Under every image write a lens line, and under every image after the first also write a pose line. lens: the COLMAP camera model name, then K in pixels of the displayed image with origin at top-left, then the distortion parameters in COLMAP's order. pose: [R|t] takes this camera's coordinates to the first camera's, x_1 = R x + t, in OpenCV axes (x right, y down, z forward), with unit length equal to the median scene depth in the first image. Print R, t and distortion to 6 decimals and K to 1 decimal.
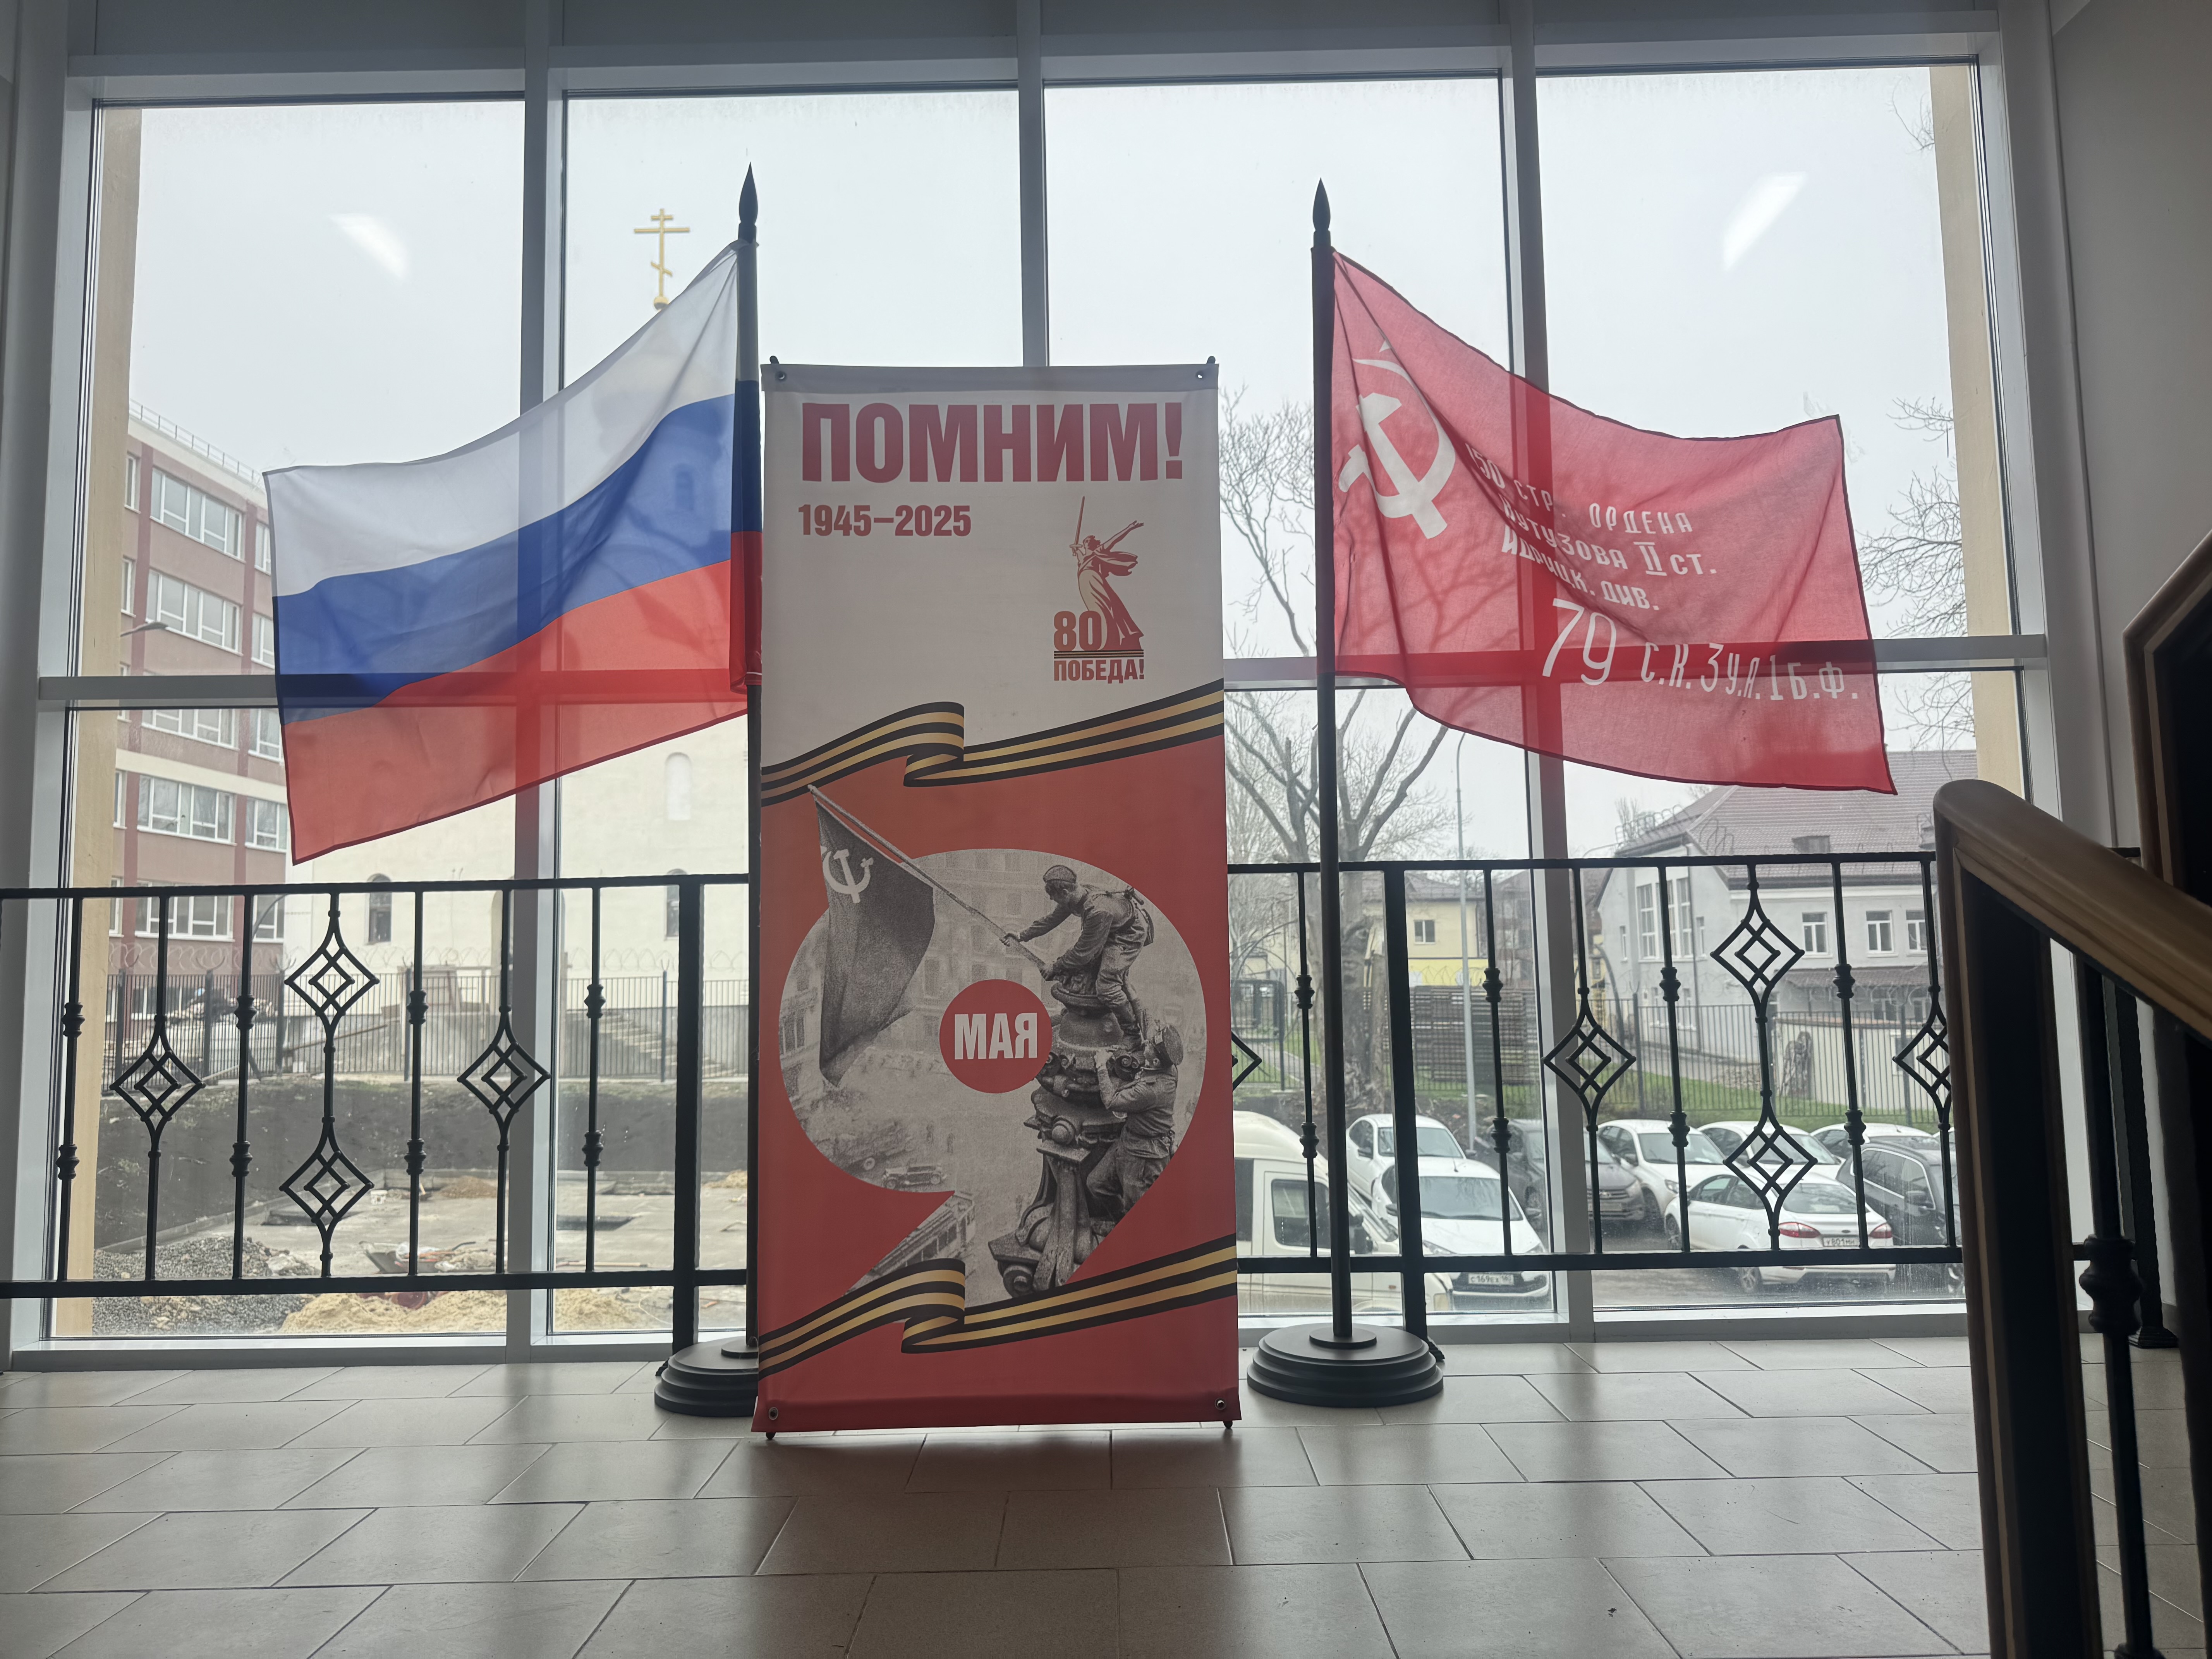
lens RADIAL K [[1512.0, 0, 1106.0], [0, 1512.0, 829.5], [0, 0, 1]] dist [0.071303, -0.124594]
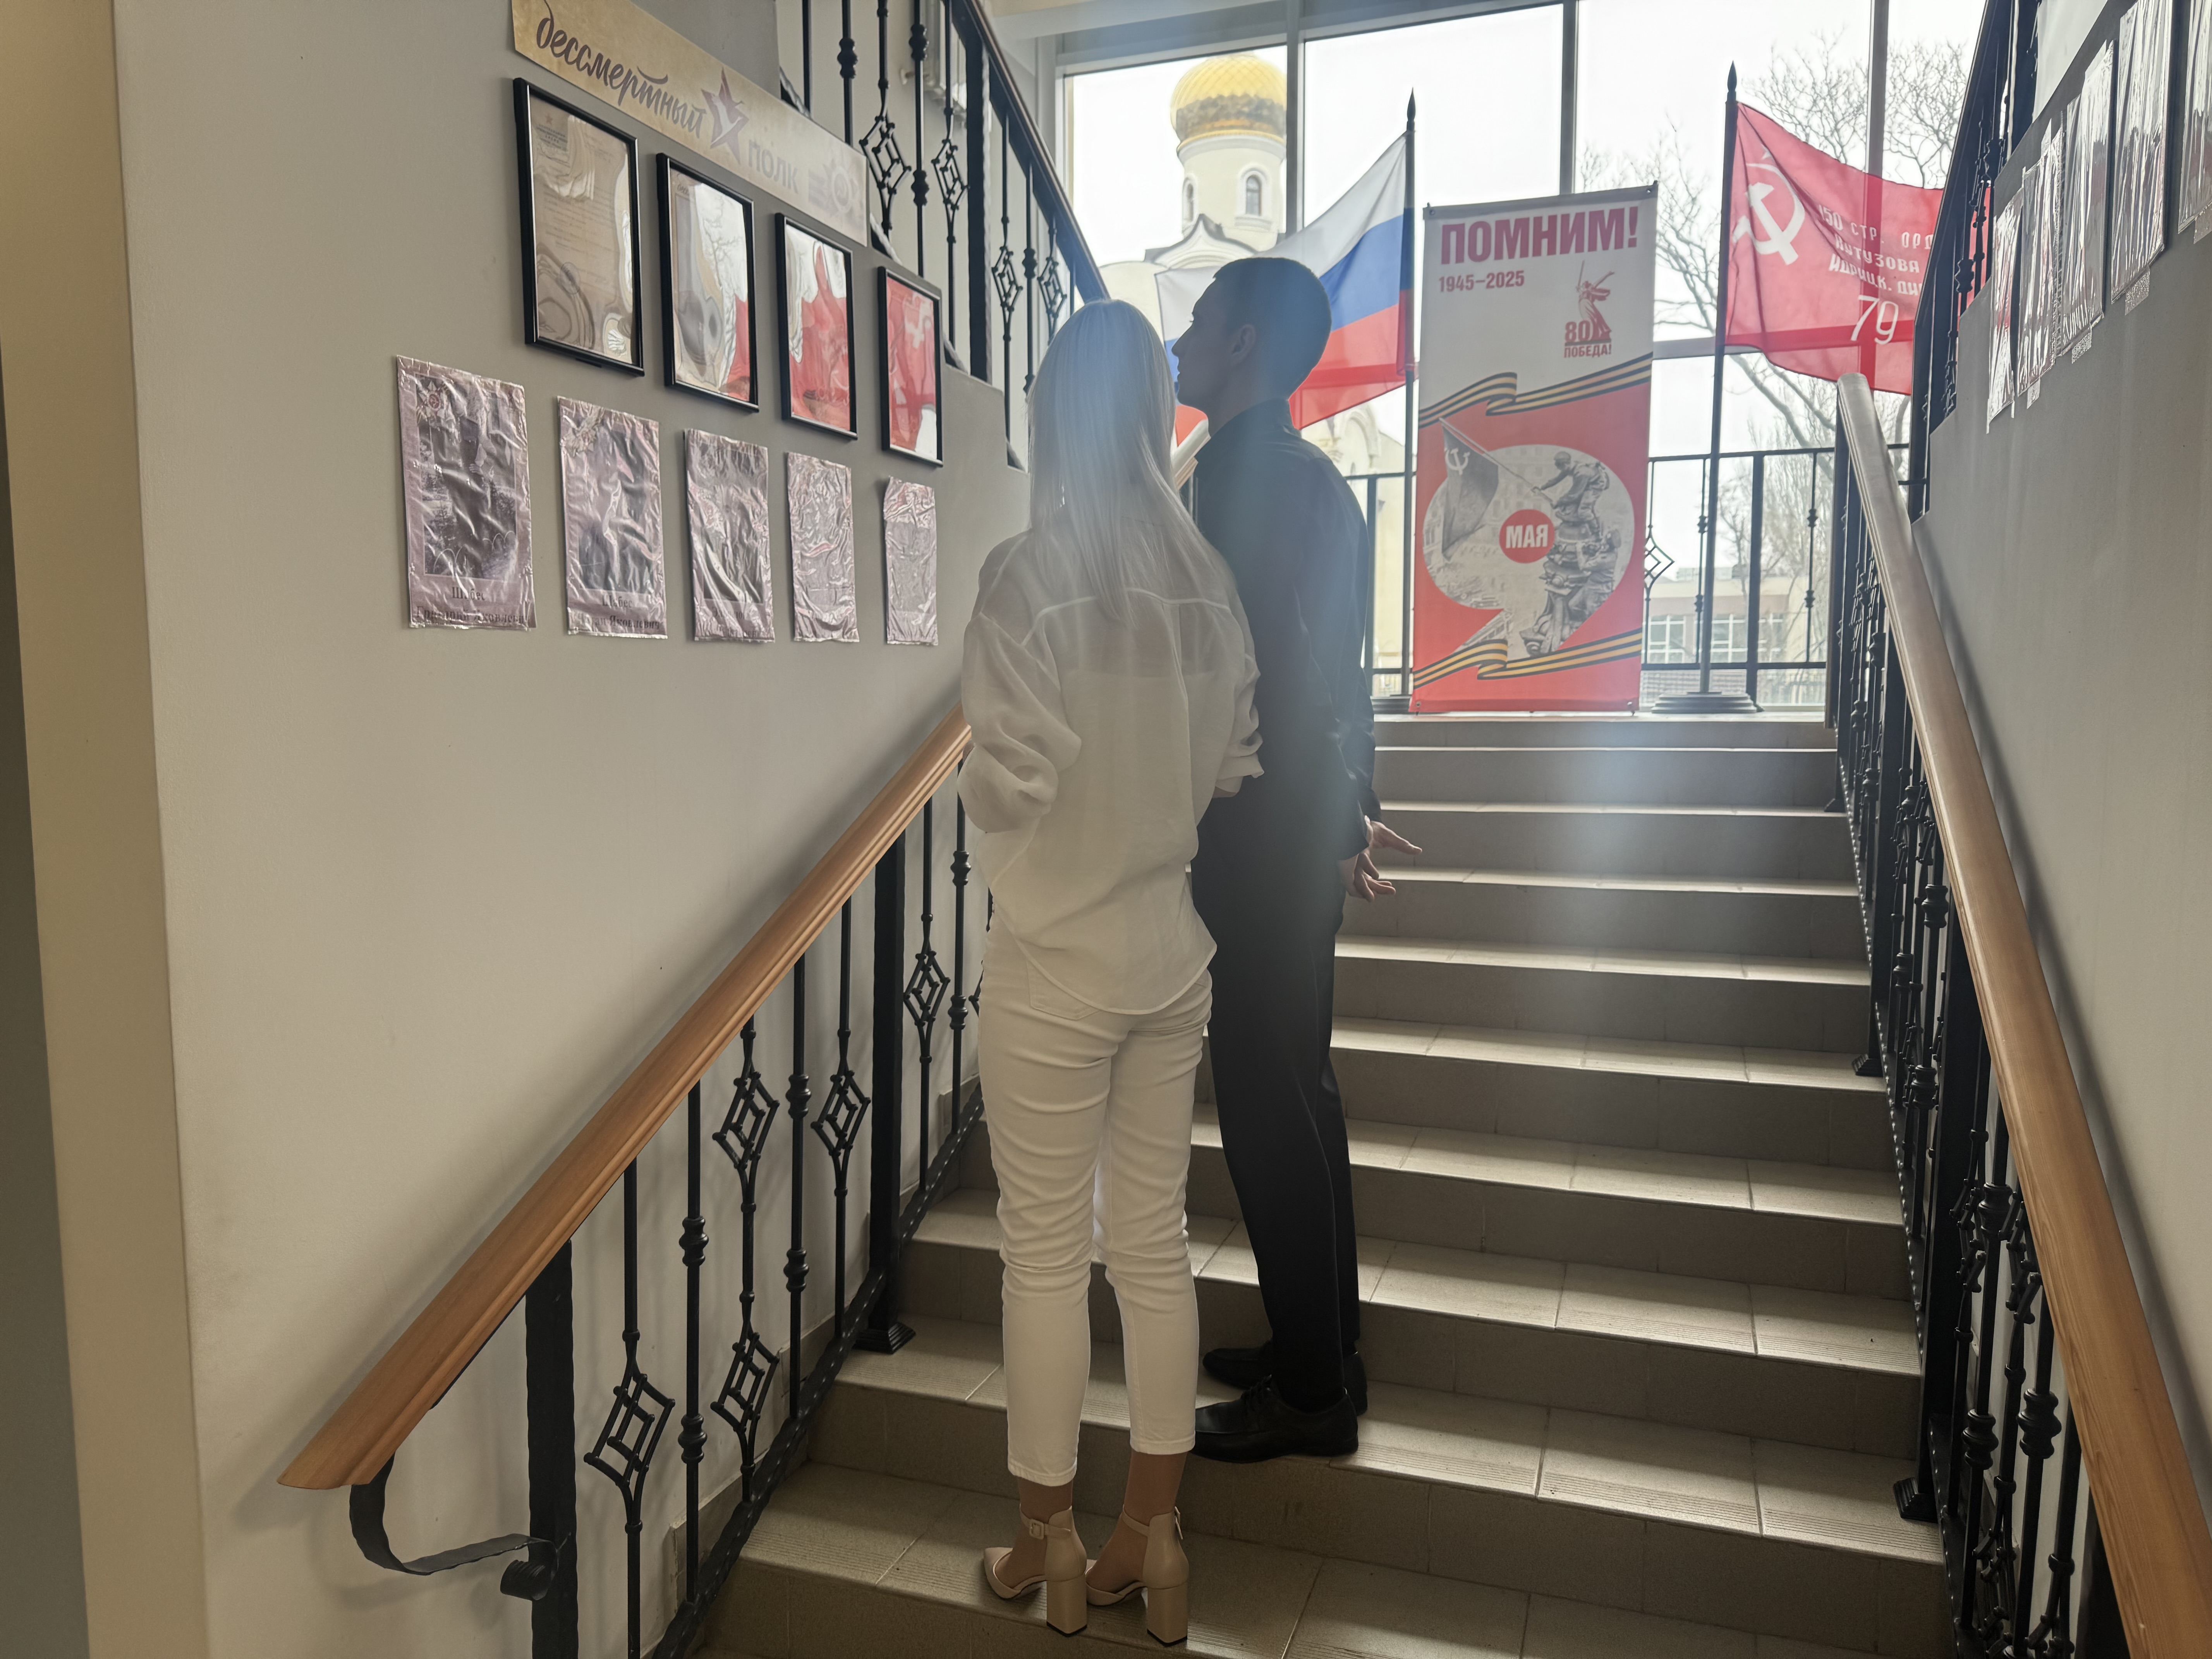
lens RADIAL K [[1512.0, 0, 1106.0], [0, 1512.0, 829.5], [0, 0, 1]] dist [0.071303, -0.124594]
pose [[0.937461, 0.048168, -0.344743, 0.125767], [0.015531, 0.983606, 0.179663, 0.146331], [0.347745, -0.173781, 0.921343, -1.204999]]
